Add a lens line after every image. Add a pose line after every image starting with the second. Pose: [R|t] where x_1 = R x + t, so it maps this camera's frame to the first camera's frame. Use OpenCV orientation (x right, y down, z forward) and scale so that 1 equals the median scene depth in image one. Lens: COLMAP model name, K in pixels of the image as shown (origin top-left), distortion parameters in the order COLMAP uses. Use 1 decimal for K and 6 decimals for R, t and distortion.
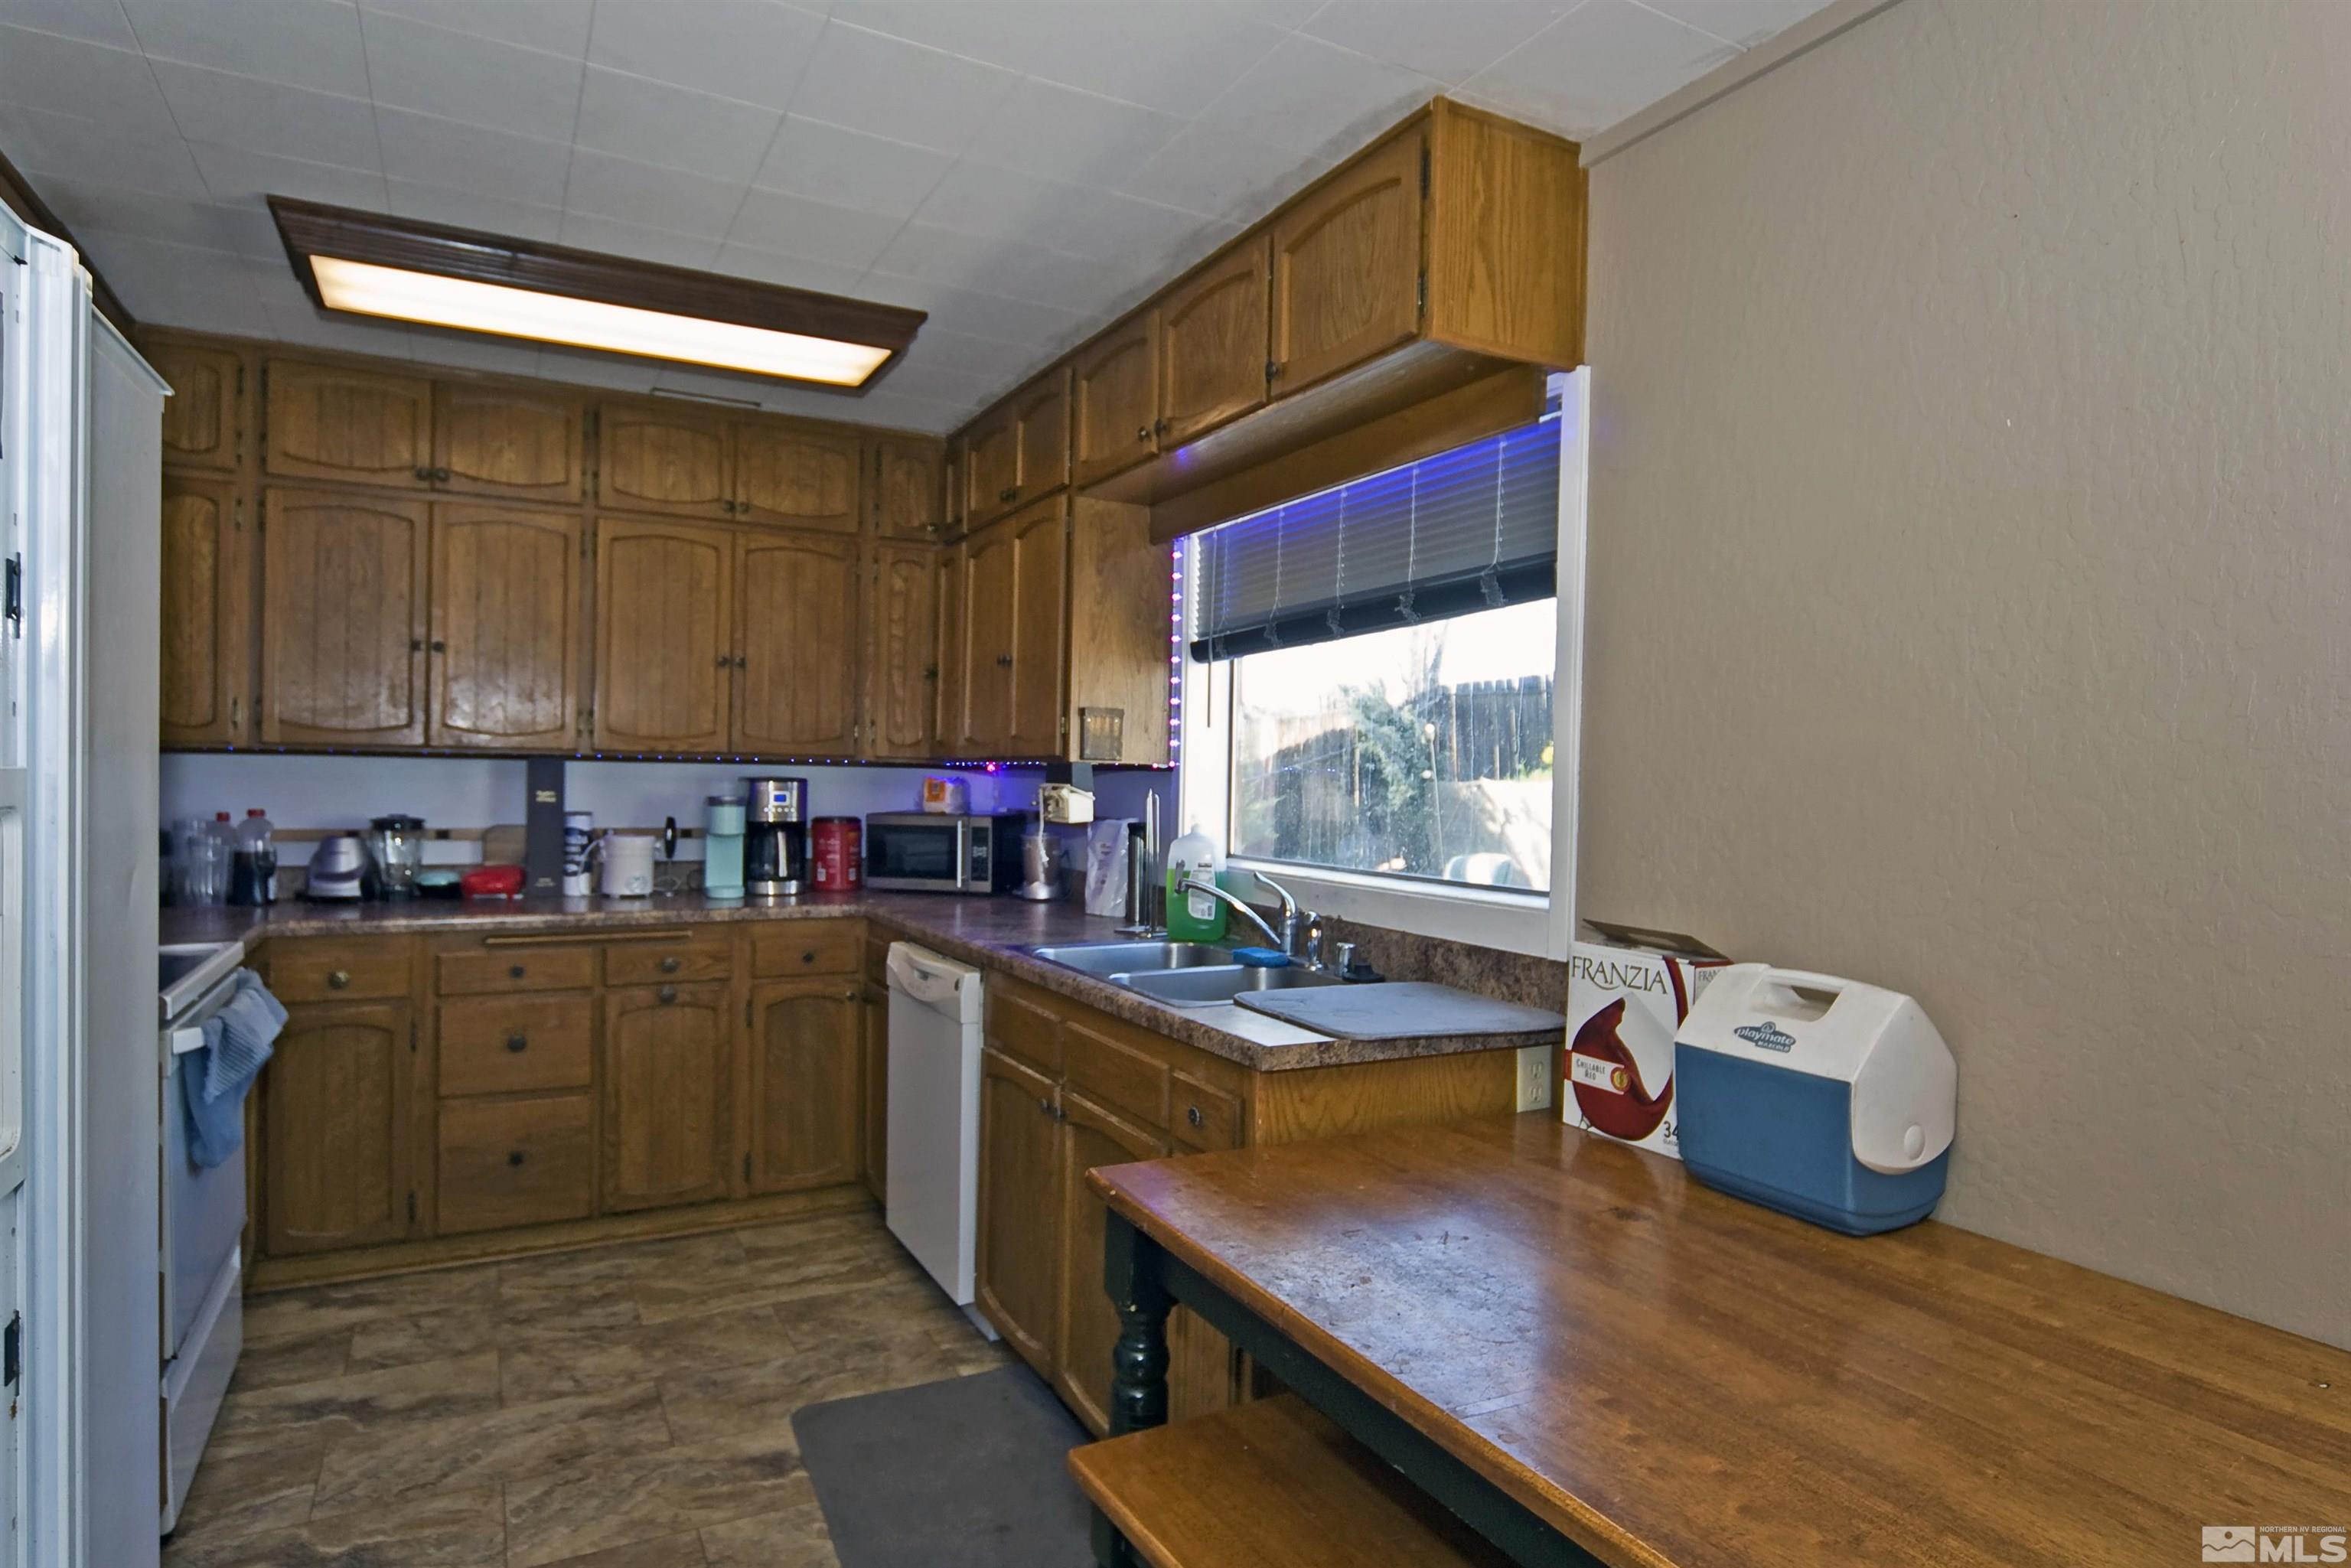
lens RADIAL K [[1300.8, 0, 1175.5], [0, 1300.8, 784.0], [0, 0, 1]] dist [-0.018415, 0.000710]
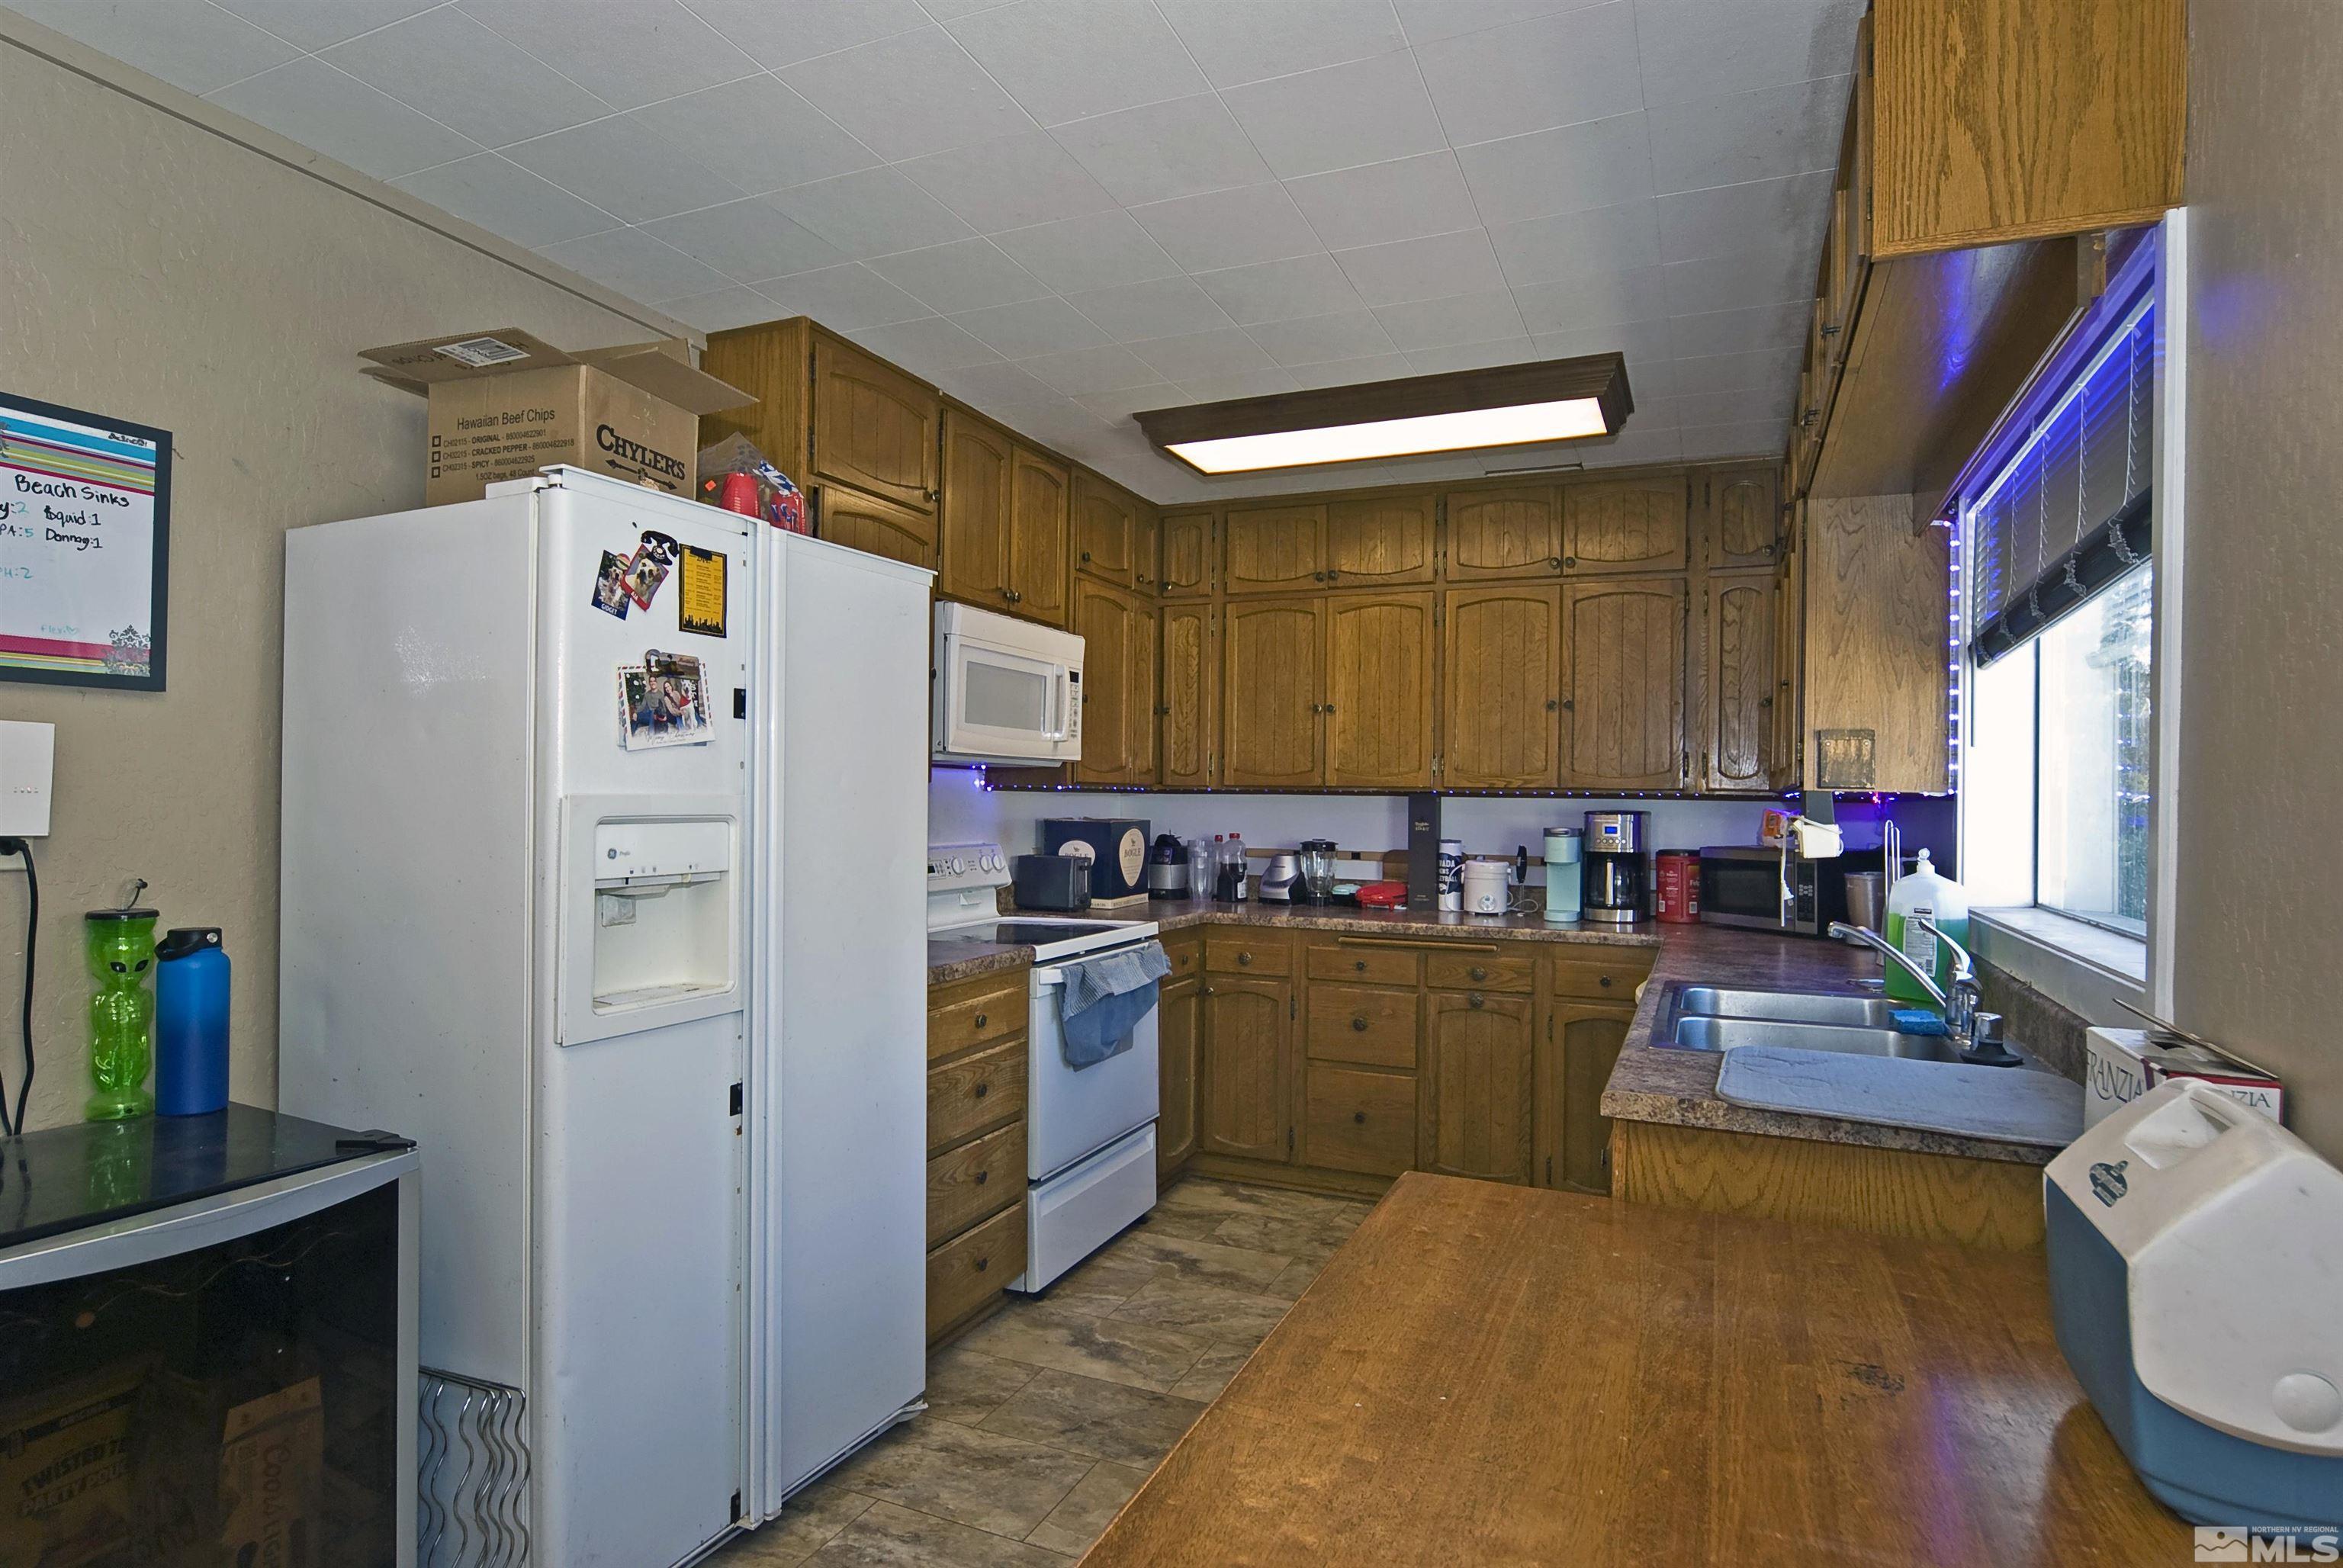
lens RADIAL K [[1253.0, 0, 1170.4], [0, 1253.0, 787.9], [0, 0, 1]] dist [-0.014711, 0.001065]
pose [[0.617582, -0.015801, -0.786348, 0.297837], [-0.007567, 0.999633, -0.026030, 0.006284], [0.786470, 0.022026, 0.617236, 0.102010]]
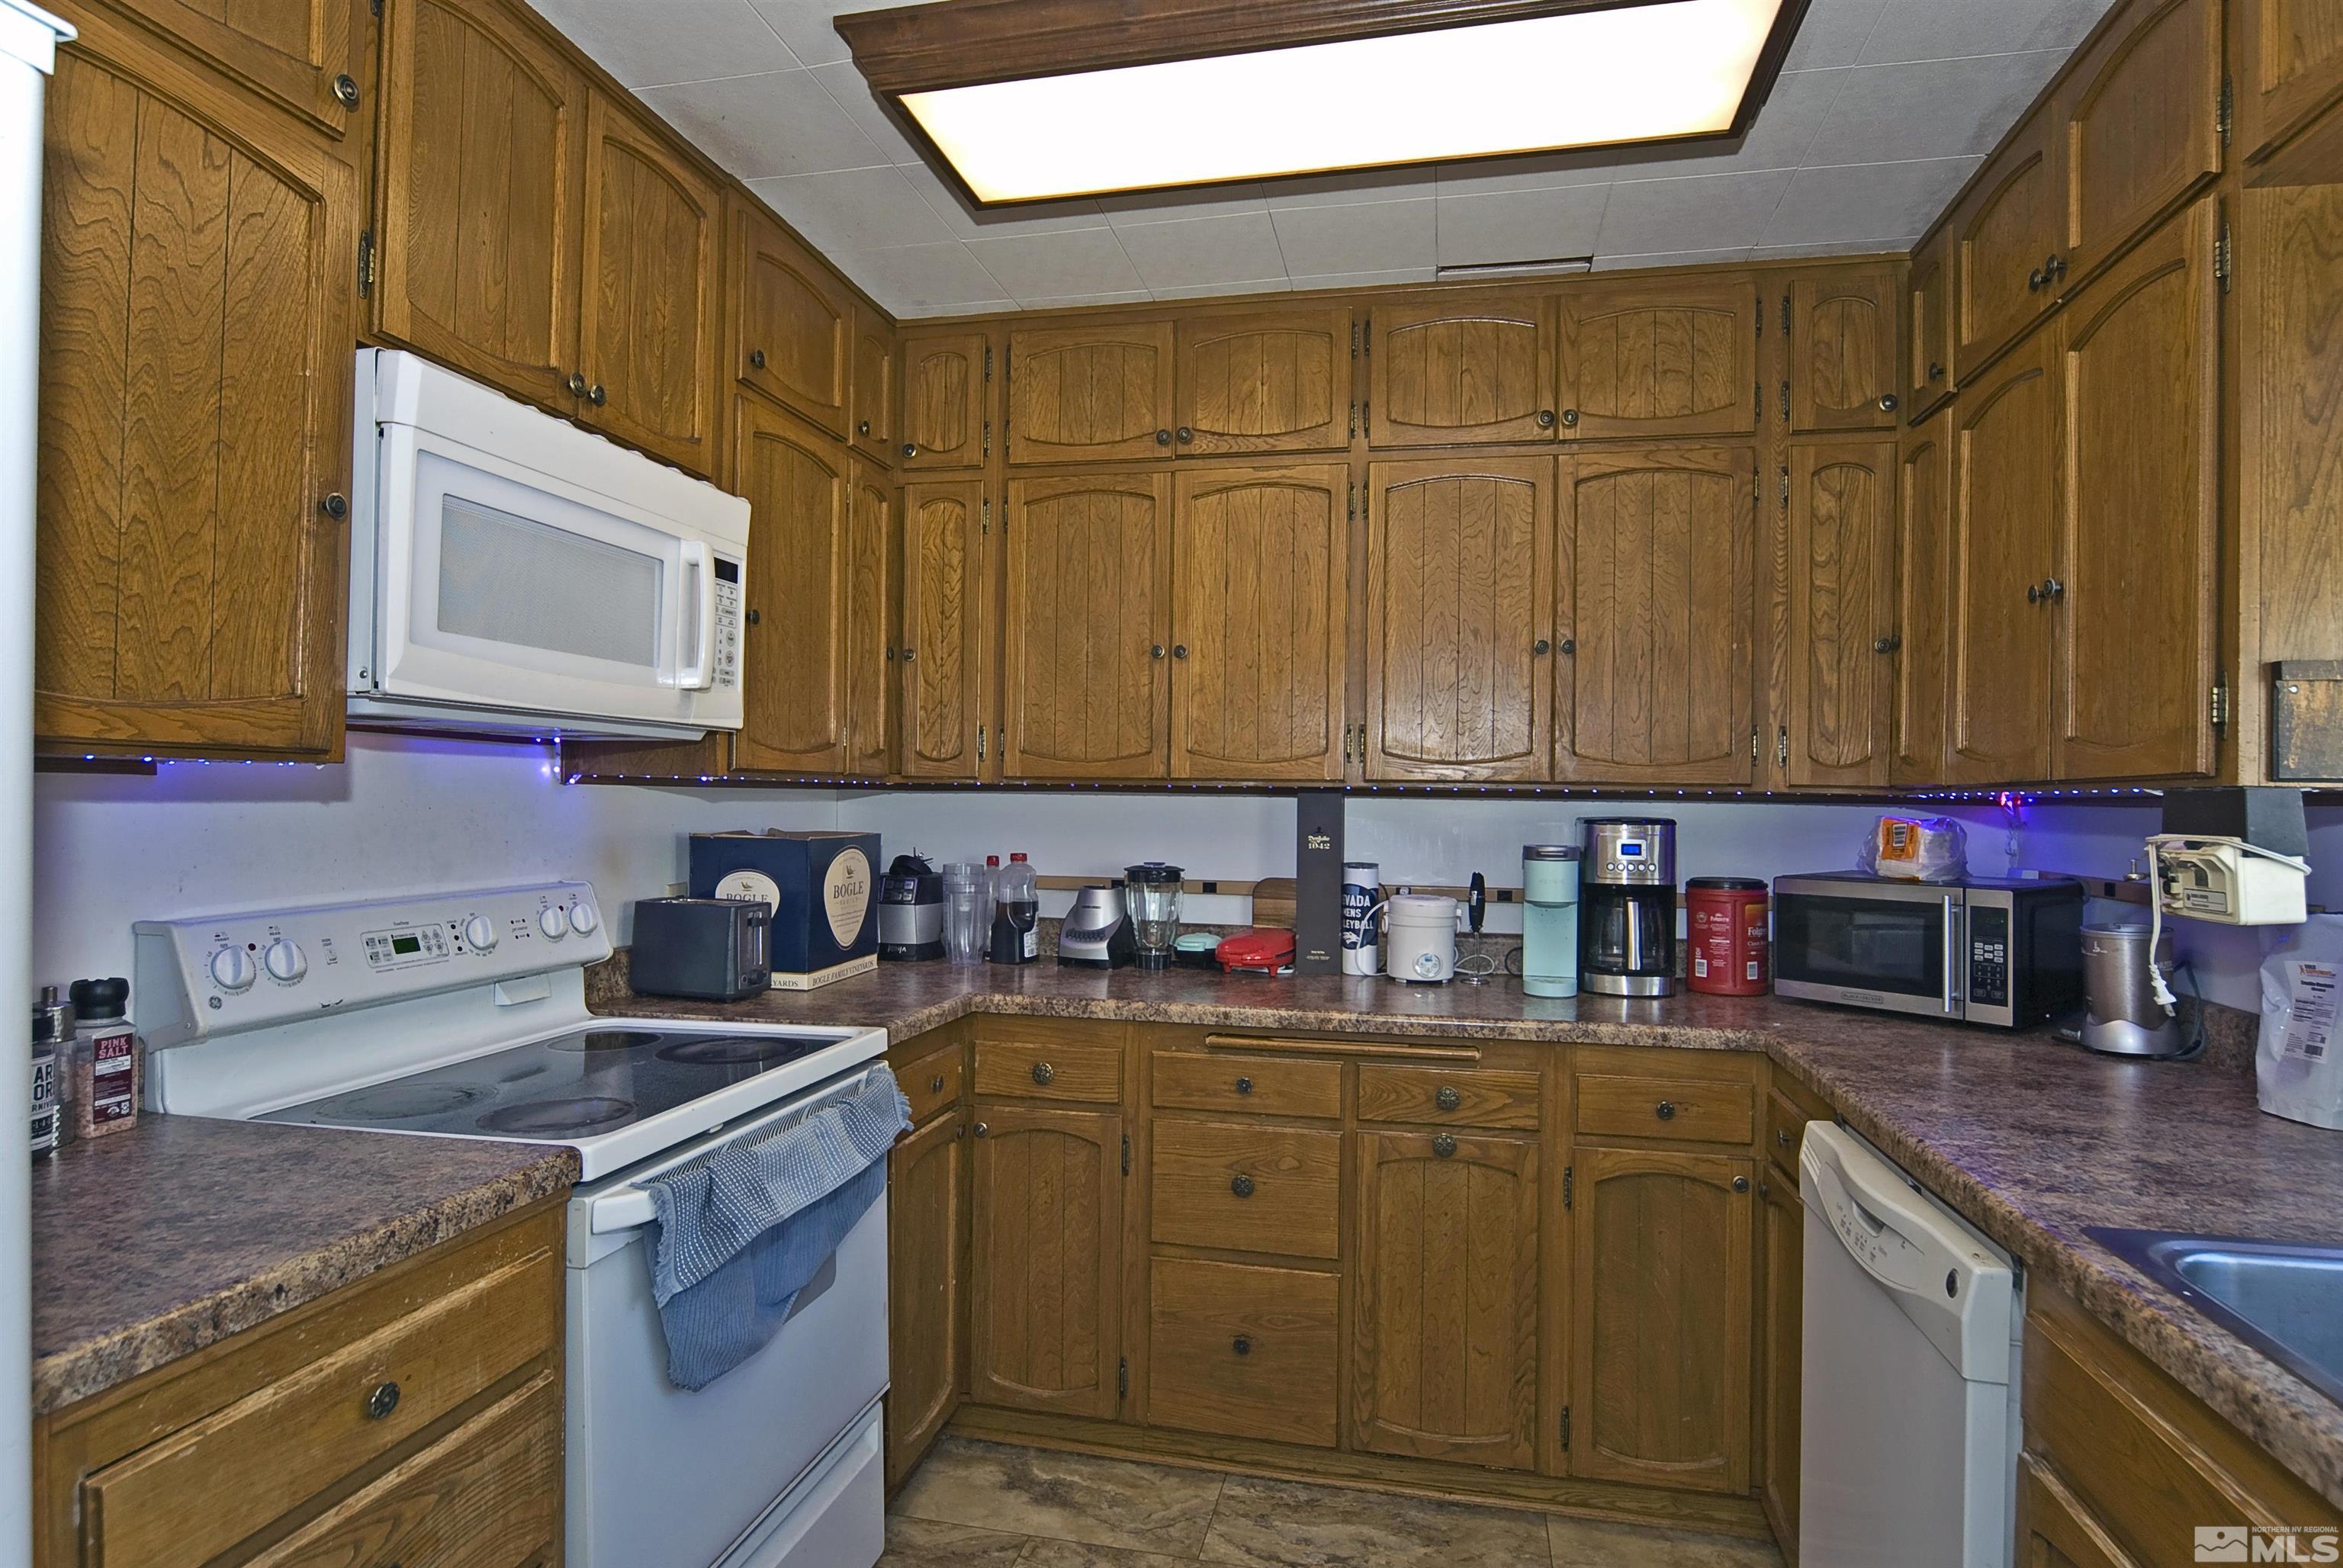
lens RADIAL K [[1253.0, 0, 1170.4], [0, 1253.0, 787.9], [0, 0, 1]] dist [-0.014711, 0.001065]
pose [[0.756891, -0.012435, -0.653423, -0.072843], [-0.004601, 0.999693, -0.024354, -0.004204], [0.653525, 0.021440, 0.756601, 0.401544]]
